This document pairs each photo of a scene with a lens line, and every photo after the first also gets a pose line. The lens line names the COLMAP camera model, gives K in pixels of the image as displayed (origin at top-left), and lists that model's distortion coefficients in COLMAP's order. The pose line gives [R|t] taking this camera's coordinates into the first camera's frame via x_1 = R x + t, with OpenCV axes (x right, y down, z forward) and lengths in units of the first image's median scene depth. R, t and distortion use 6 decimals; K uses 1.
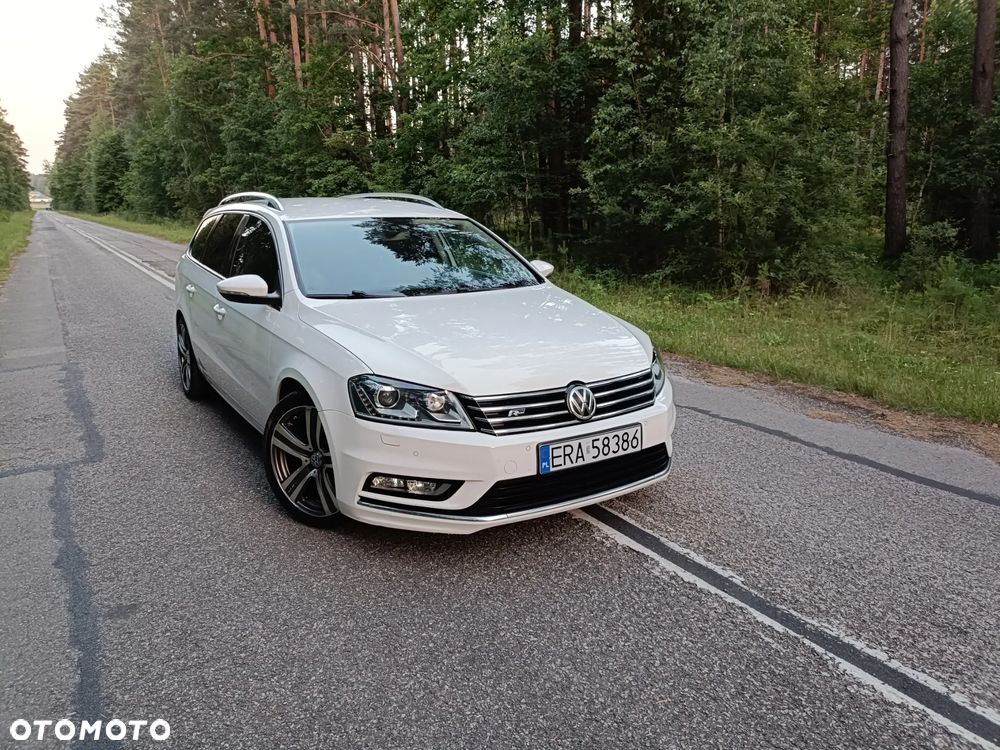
lens RADIAL K [[738.2, 0, 497.0], [0, 738.2, 370.2], [0, 0, 1]] dist [0.029749, -0.021285]
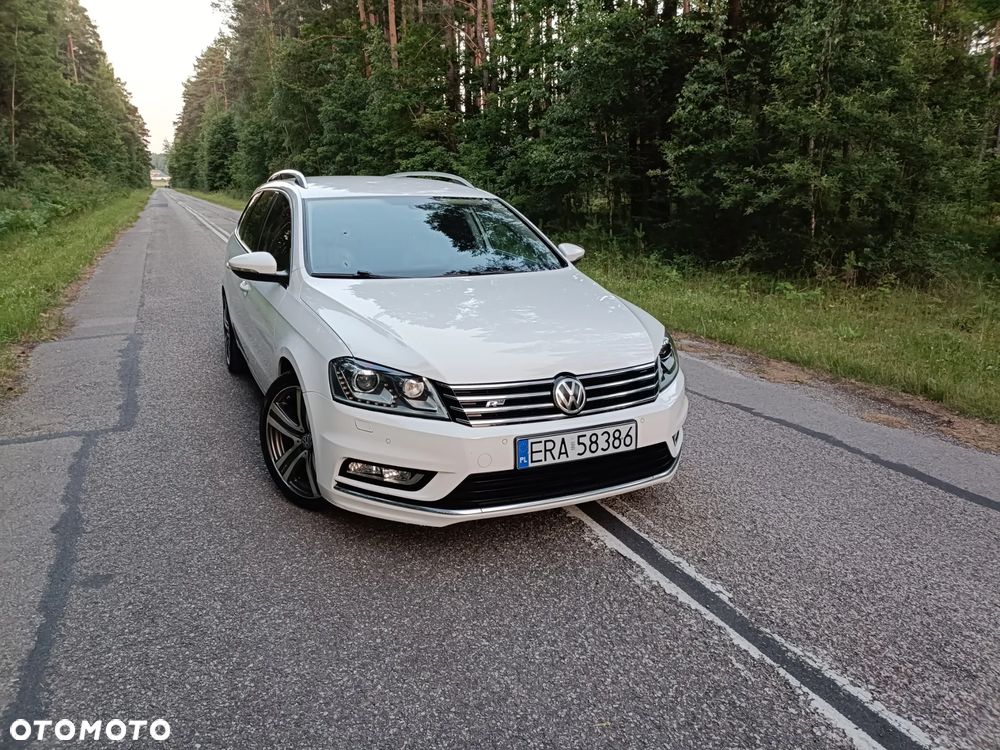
lens RADIAL K [[738.2, 0, 498.1], [0, 738.2, 370.2], [0, 0, 1]] dist [0.029749, -0.021285]
pose [[0.992037, 0.040469, -0.119267, 0.099444], [-0.037692, 0.998965, 0.025452, -0.006429], [0.120173, -0.020754, 0.992536, 0.041323]]
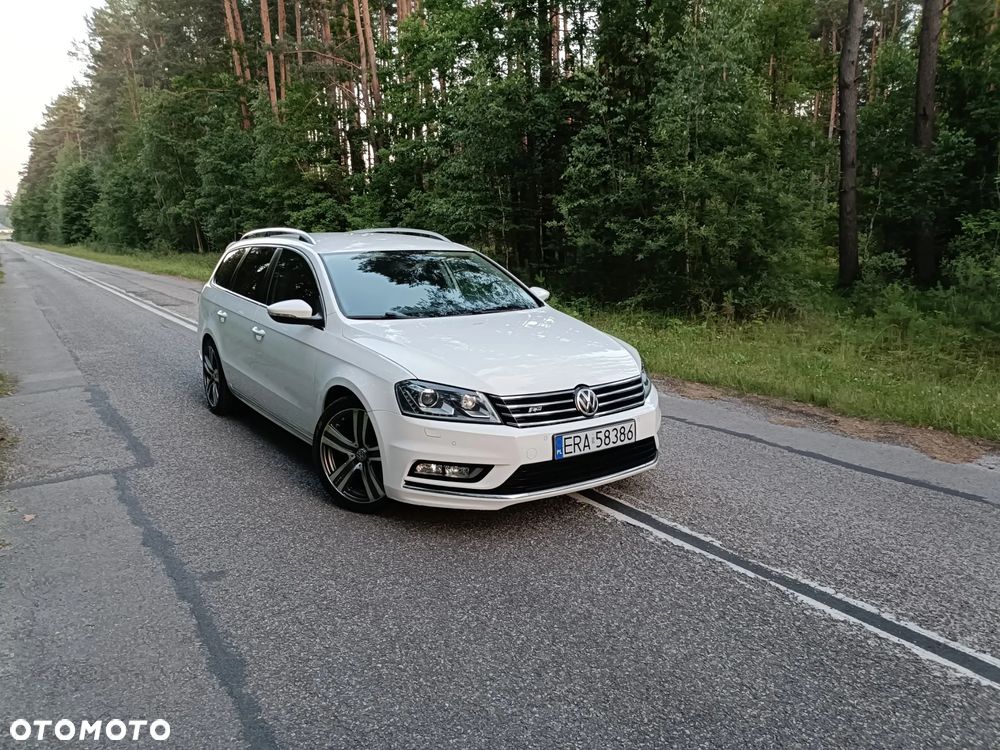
lens RADIAL K [[738.2, 0, 496.1], [0, 738.2, 370.0], [0, 0, 1]] dist [0.029749, -0.021285]
pose [[0.999133, -0.008069, 0.040842, -0.061563], [0.009694, 0.999163, -0.039752, 0.028331], [-0.040487, 0.040114, 0.998375, -0.154579]]
